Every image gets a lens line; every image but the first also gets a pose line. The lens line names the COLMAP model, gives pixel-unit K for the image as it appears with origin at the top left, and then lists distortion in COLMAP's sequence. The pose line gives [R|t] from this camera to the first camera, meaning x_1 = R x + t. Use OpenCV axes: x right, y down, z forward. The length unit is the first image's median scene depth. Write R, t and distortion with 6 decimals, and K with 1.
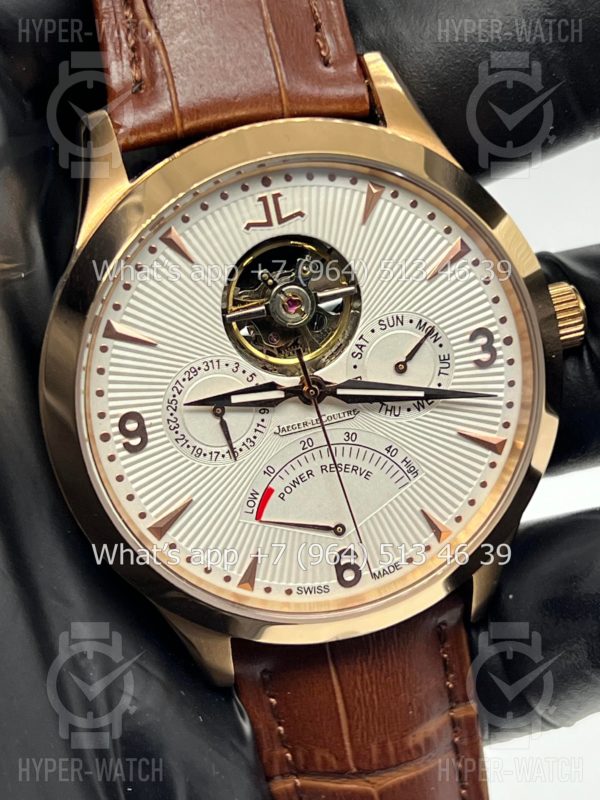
lens RADIAL K [[1880.9, 0, 303.0], [0, 1880.9, 396.9], [0, 0, 1]] dist [0.105798, 0.000000]
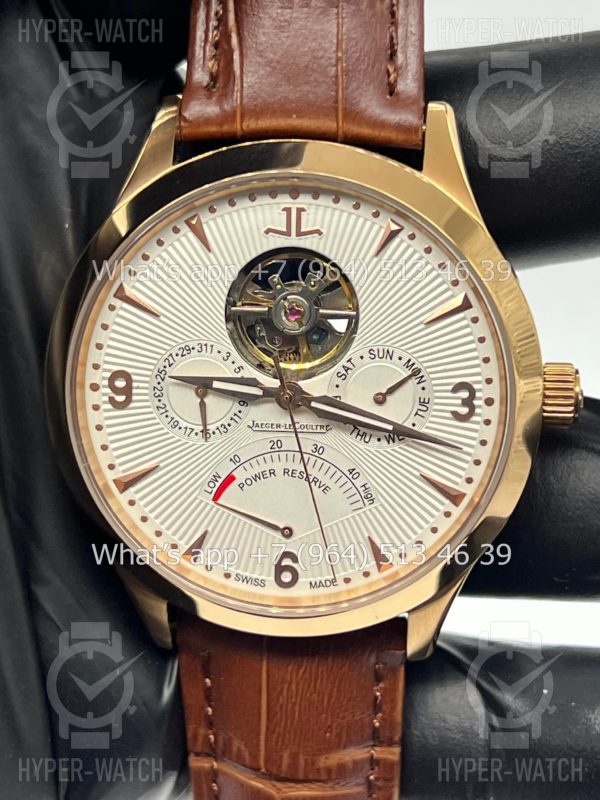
lens RADIAL K [[1880.9, 0, 297.6], [0, 1880.9, 398.0], [0, 0, 1]] dist [0.105798, 0.000000]
pose [[0.938070, 0.262055, -0.226609, 0.247528], [-0.266365, 0.963799, 0.011913, -0.016202], [0.221527, 0.049185, 0.973913, -0.029151]]
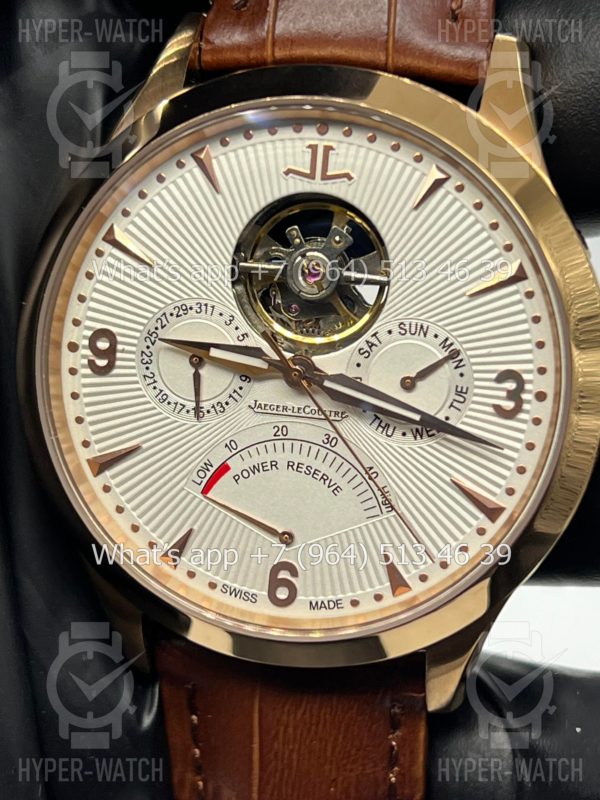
lens RADIAL K [[1880.9, 0, 295.9], [0, 1880.9, 415.8], [0, 0, 1]] dist [0.105798, 0.000000]
pose [[0.889501, 0.318600, -0.327538, 0.295398], [-0.341083, 0.939957, -0.011979, 0.026490], [0.304055, 0.122373, 0.944762, 0.171549]]
